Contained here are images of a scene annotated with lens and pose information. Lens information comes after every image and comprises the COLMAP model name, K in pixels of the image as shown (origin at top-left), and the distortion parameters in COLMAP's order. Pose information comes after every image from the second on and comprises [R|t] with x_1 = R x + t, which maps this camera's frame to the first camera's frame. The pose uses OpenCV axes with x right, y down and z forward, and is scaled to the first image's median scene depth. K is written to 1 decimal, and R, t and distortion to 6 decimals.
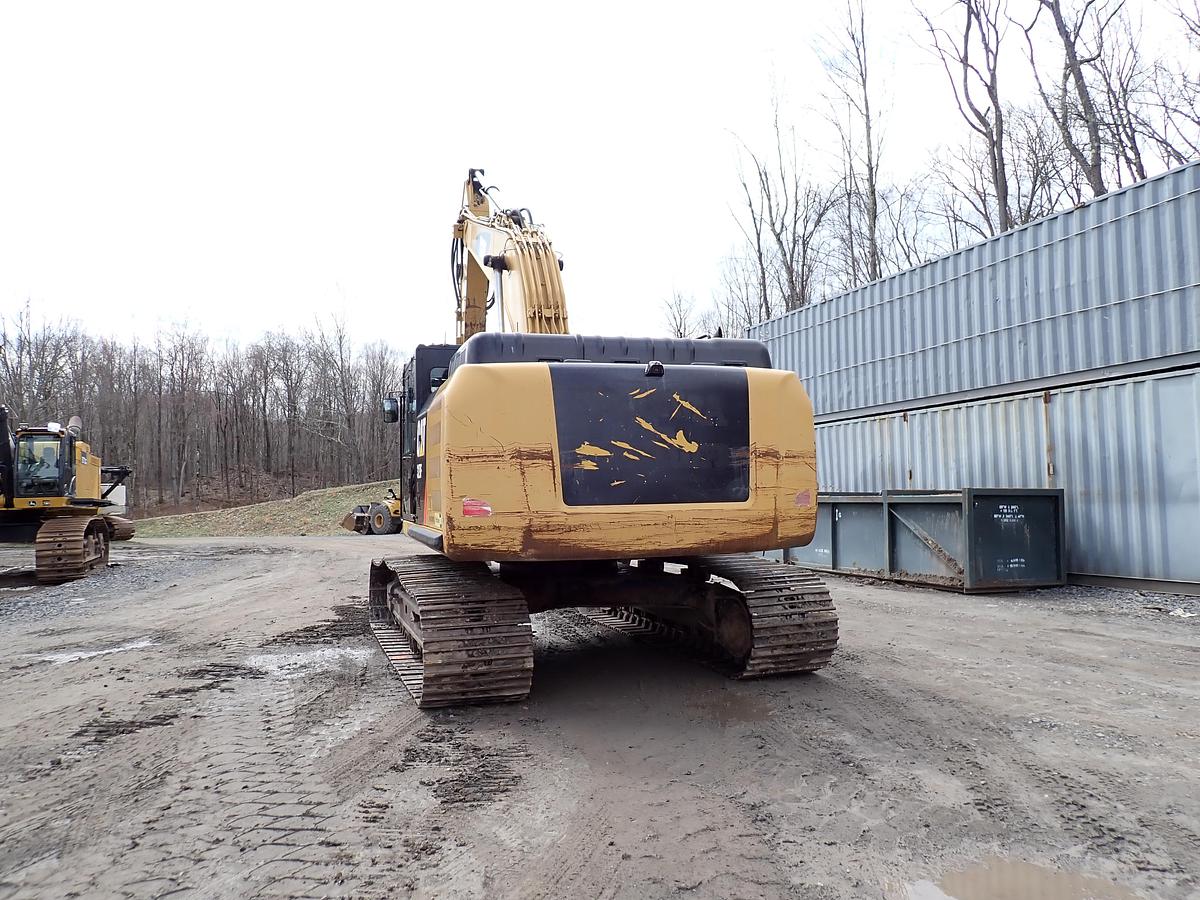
lens RADIAL K [[893.7, 0, 600.0], [0, 893.7, 450.0], [0, 0, 1]] dist [-0.005961, -0.009192]
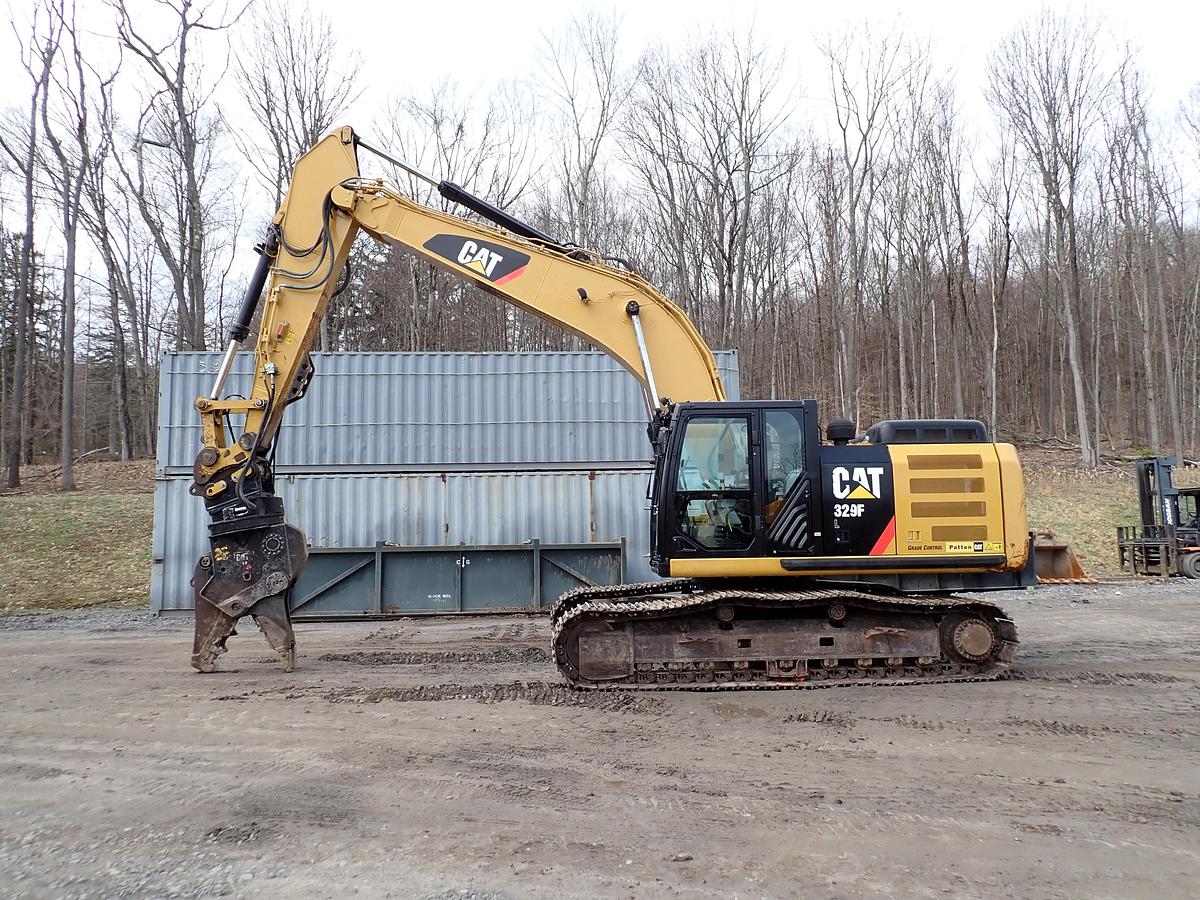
lens RADIAL K [[893.7, 0, 600.0], [0, 893.7, 450.0], [0, 0, 1]] dist [-0.005961, -0.009192]
pose [[0.248408, 0.111245, 0.962246, -1.770259], [-0.036840, 0.993750, -0.105376, 0.101750], [-0.967955, -0.009272, 0.250954, 1.271126]]
